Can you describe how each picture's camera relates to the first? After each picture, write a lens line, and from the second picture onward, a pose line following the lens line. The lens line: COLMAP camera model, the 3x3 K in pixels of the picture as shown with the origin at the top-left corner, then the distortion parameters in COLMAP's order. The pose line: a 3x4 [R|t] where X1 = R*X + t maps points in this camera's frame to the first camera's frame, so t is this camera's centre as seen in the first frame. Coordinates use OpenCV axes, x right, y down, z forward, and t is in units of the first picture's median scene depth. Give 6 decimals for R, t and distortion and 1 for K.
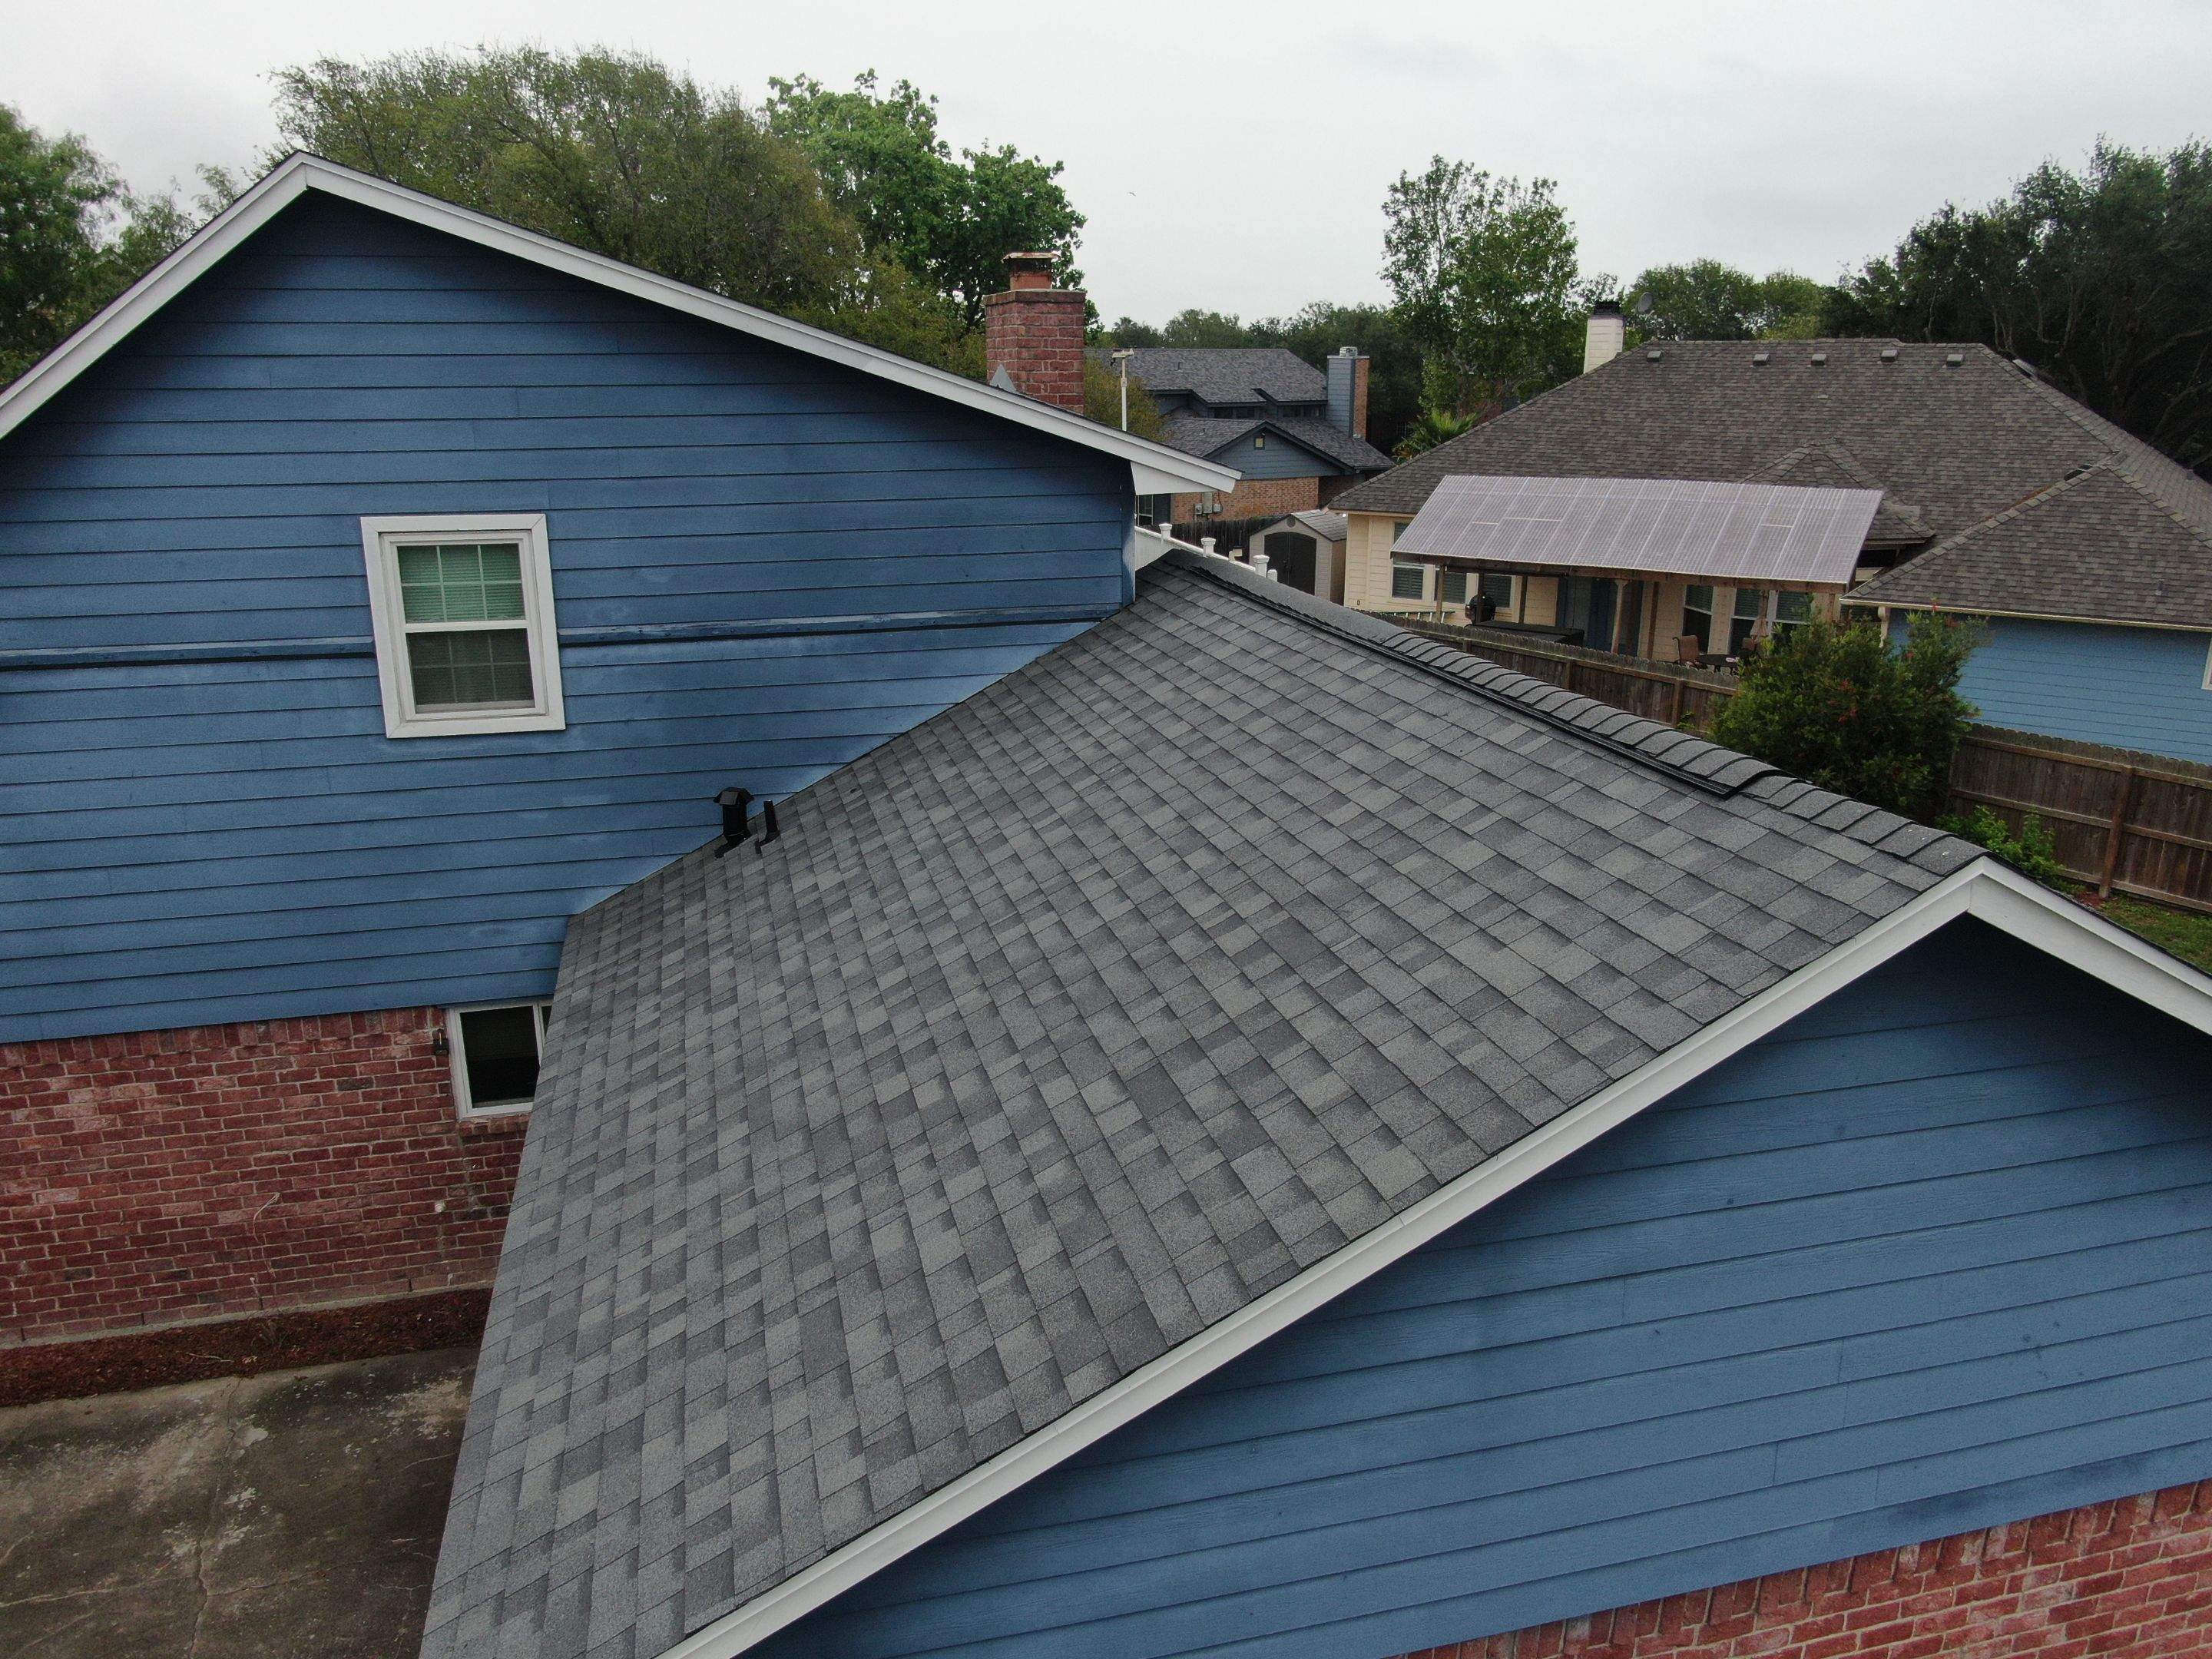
lens RADIAL K [[1595.5, 0, 1104.4], [0, 1595.5, 832.5], [0, 0, 1]] dist [-0.022379, 0.012240]
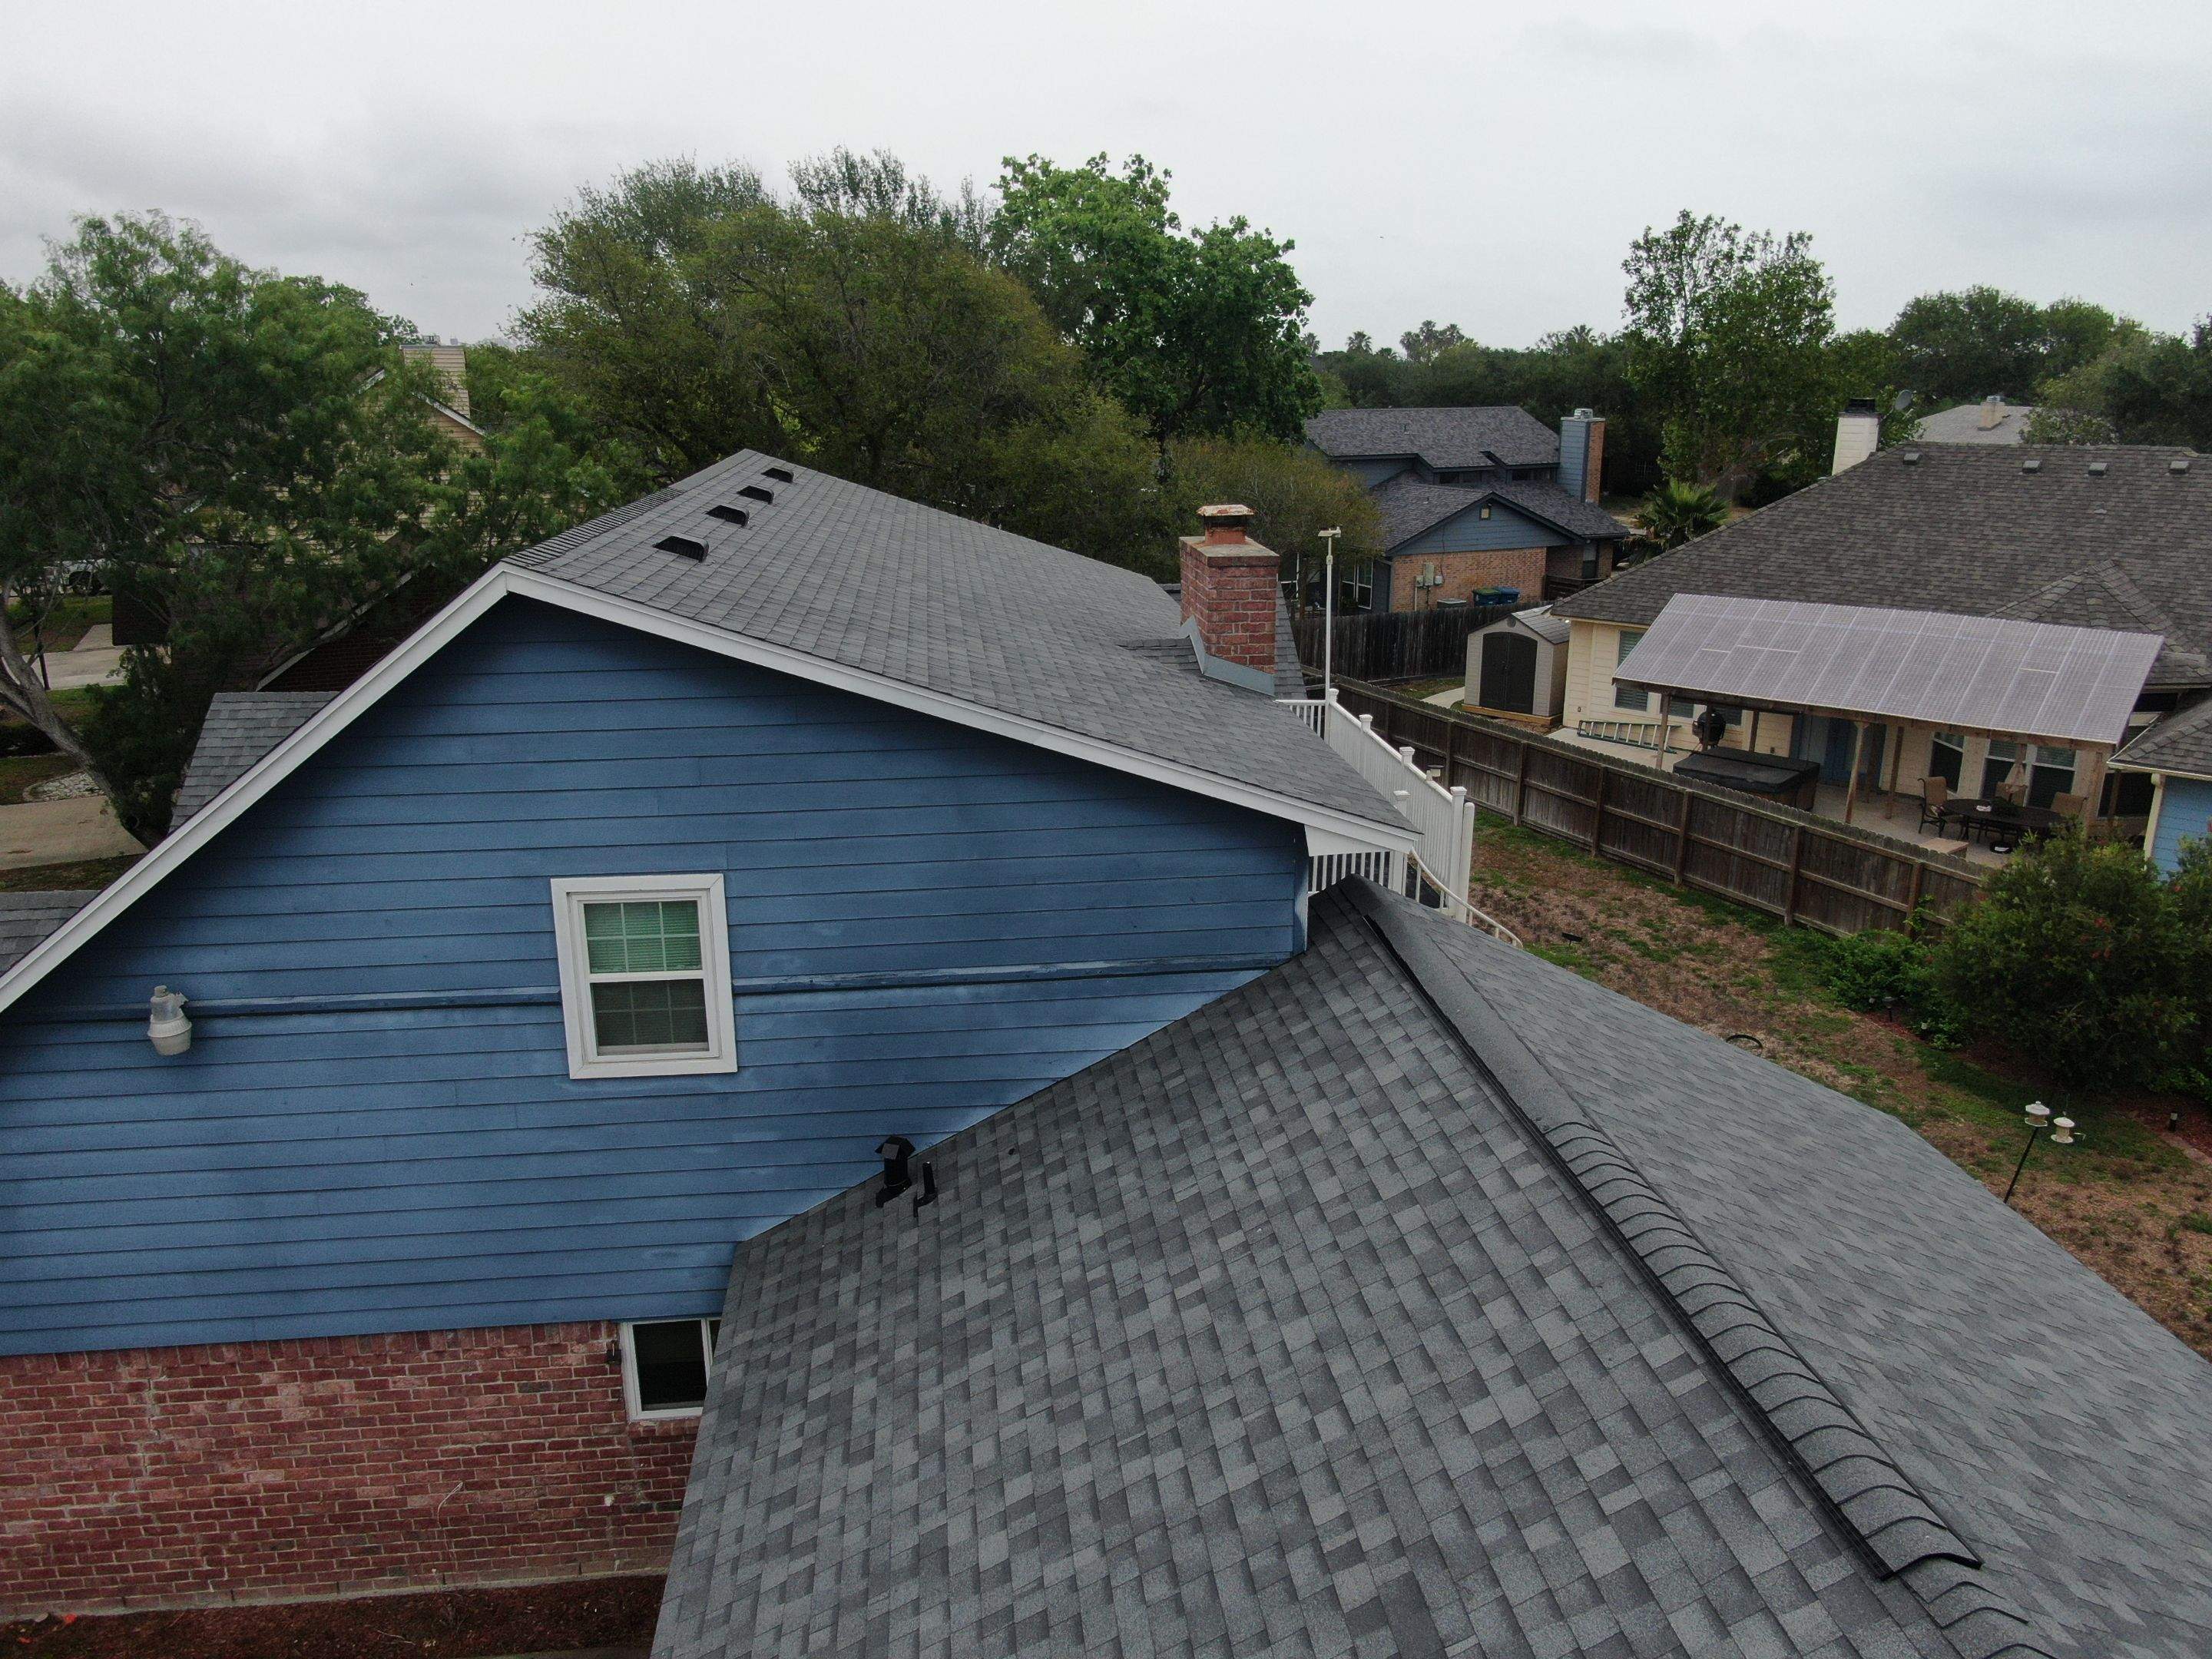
lens RADIAL K [[1595.5, 0, 1104.4], [0, 1595.5, 832.5], [0, 0, 1]] dist [-0.022379, 0.012240]
pose [[0.990157, 0.036123, -0.135221, 0.026662], [-0.036339, 0.999339, 0.000869, -0.217131], [0.135163, 0.004053, 0.990815, 0.015313]]
